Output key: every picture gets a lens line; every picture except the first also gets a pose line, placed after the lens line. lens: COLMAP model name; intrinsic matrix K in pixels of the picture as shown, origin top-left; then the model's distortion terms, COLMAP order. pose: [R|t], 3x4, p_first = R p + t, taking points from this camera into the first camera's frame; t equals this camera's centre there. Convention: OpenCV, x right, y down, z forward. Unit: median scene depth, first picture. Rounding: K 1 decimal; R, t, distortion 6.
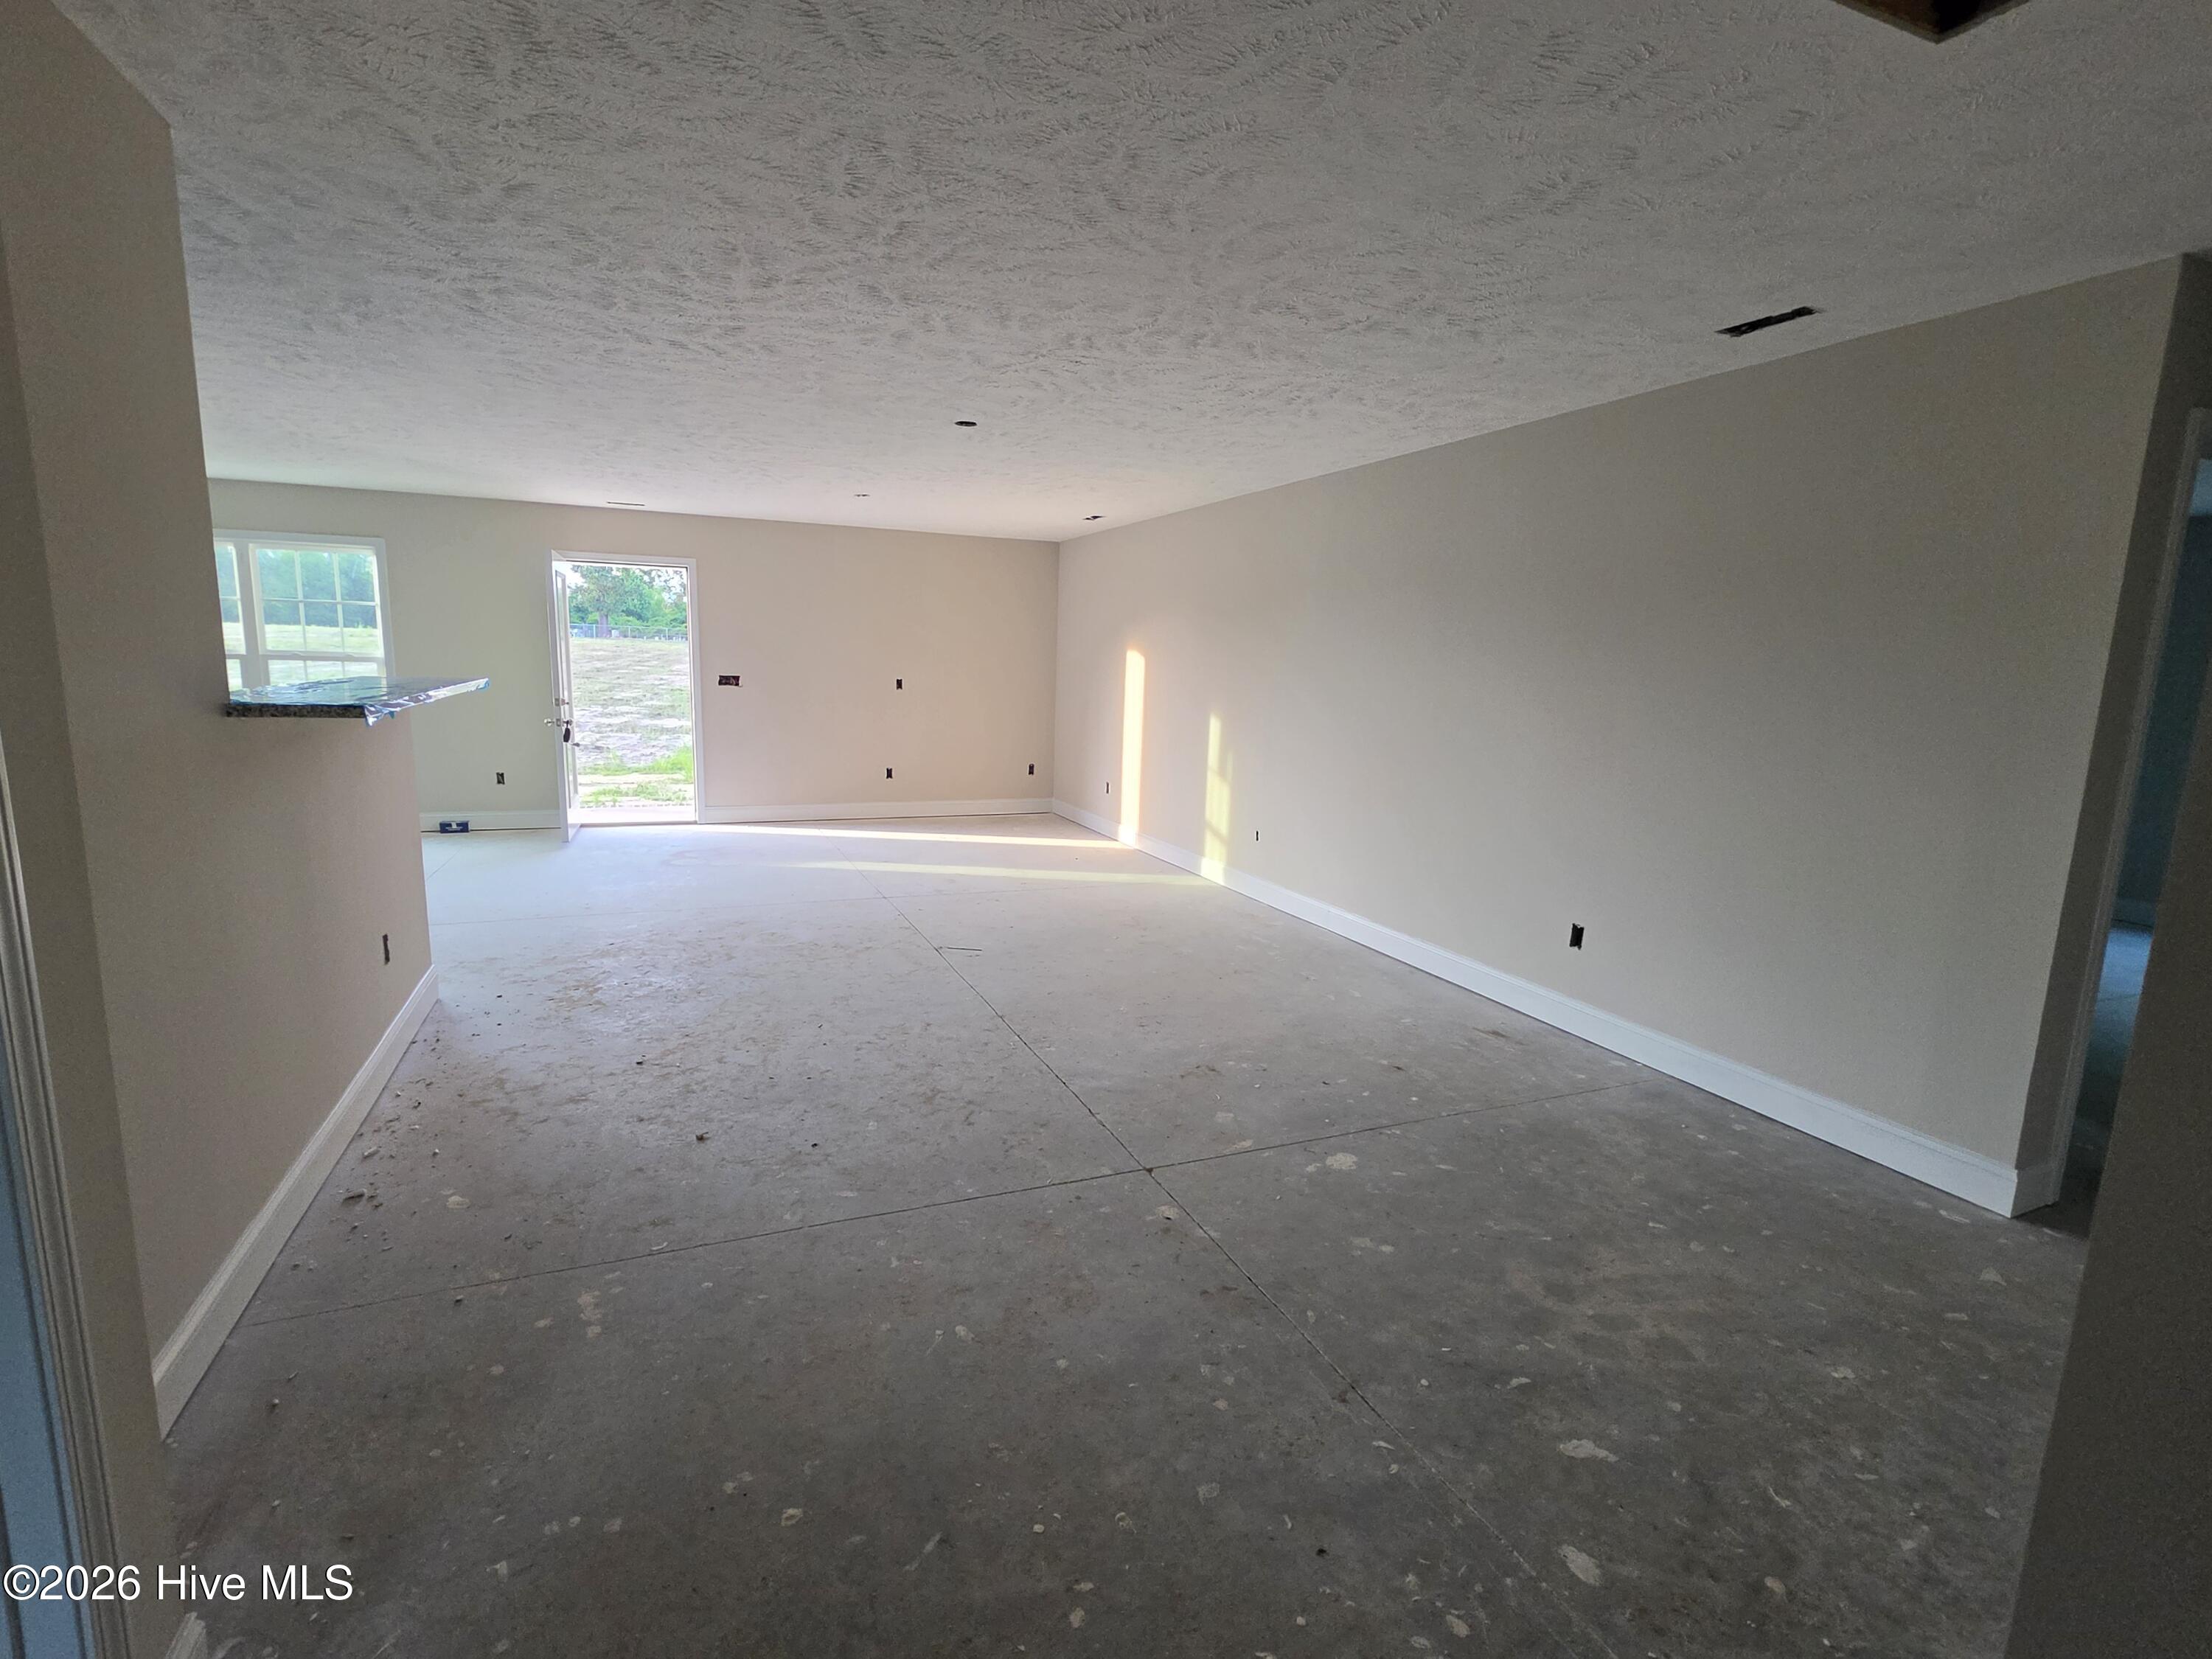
lens RADIAL K [[1040.8, 0, 1134.7], [0, 1040.8, 827.2], [0, 0, 1]] dist [0.015713, -0.000025]
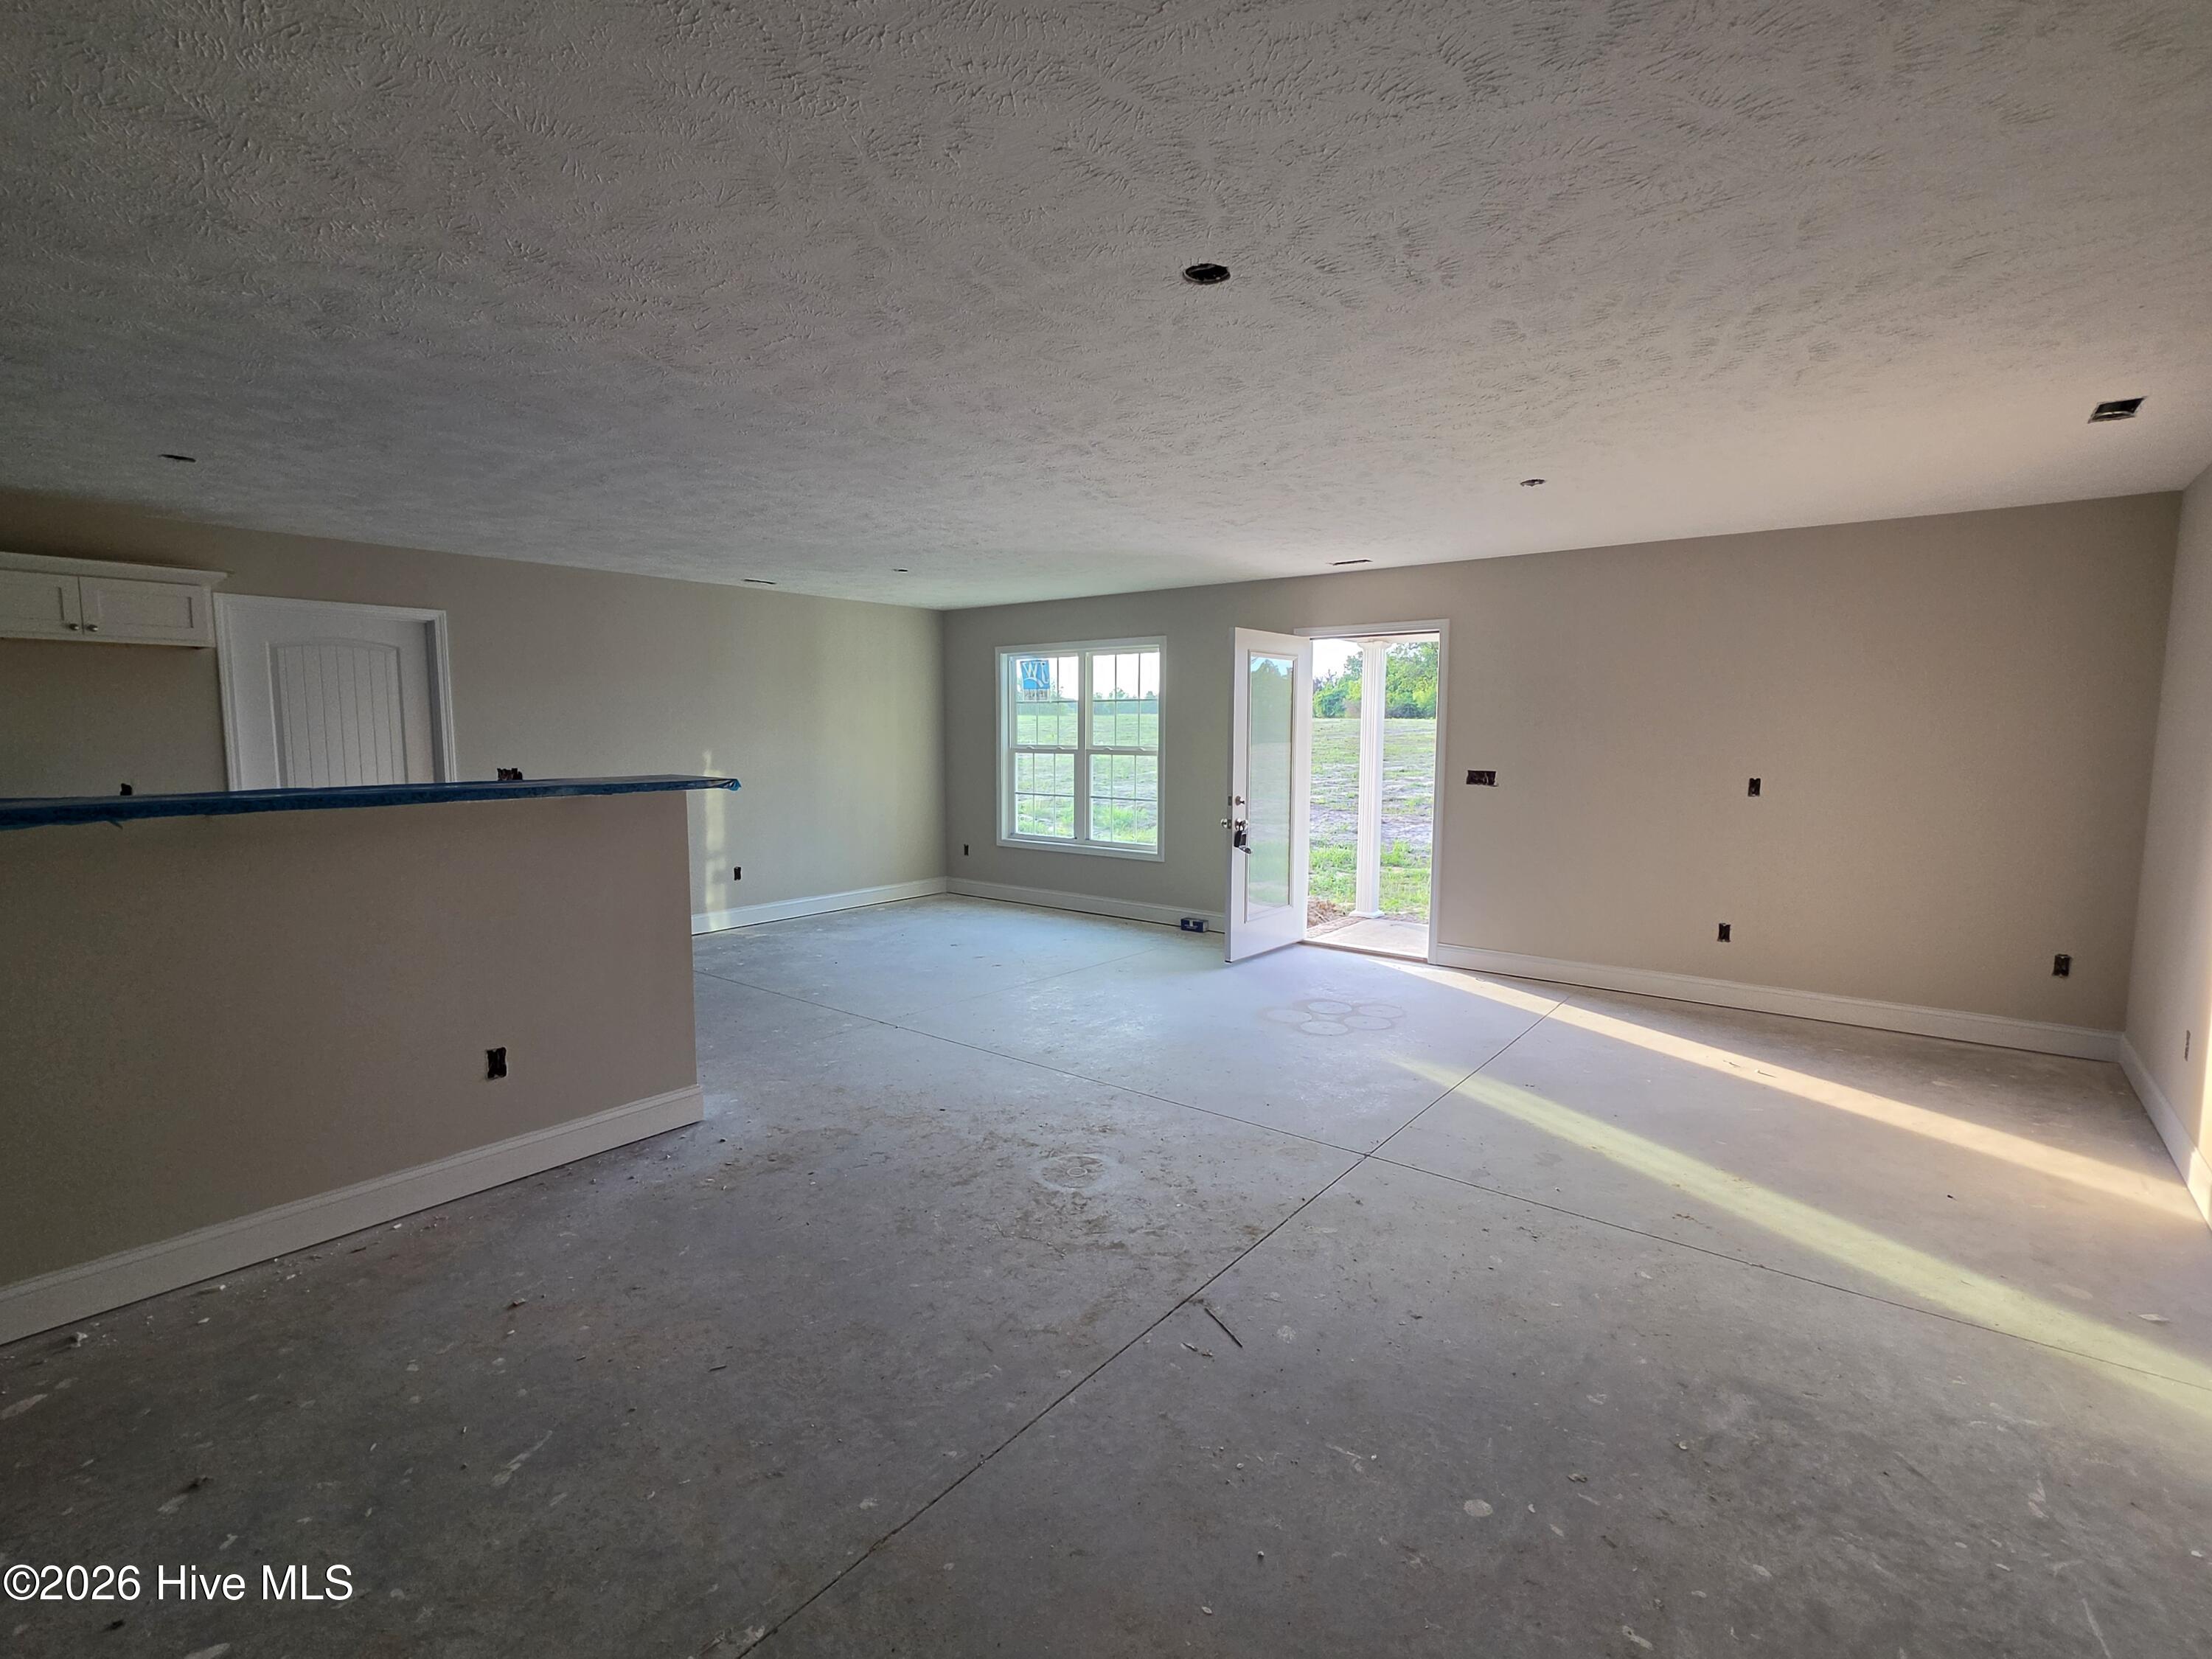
lens RADIAL K [[1040.8, 0, 1134.7], [0, 1040.8, 827.2], [0, 0, 1]] dist [0.015713, -0.000025]
pose [[0.464292, 0.056536, -0.883876, 0.177816], [-0.132342, 0.991185, -0.006119, -0.080624], [0.875739, 0.119815, 0.467682, 0.519151]]
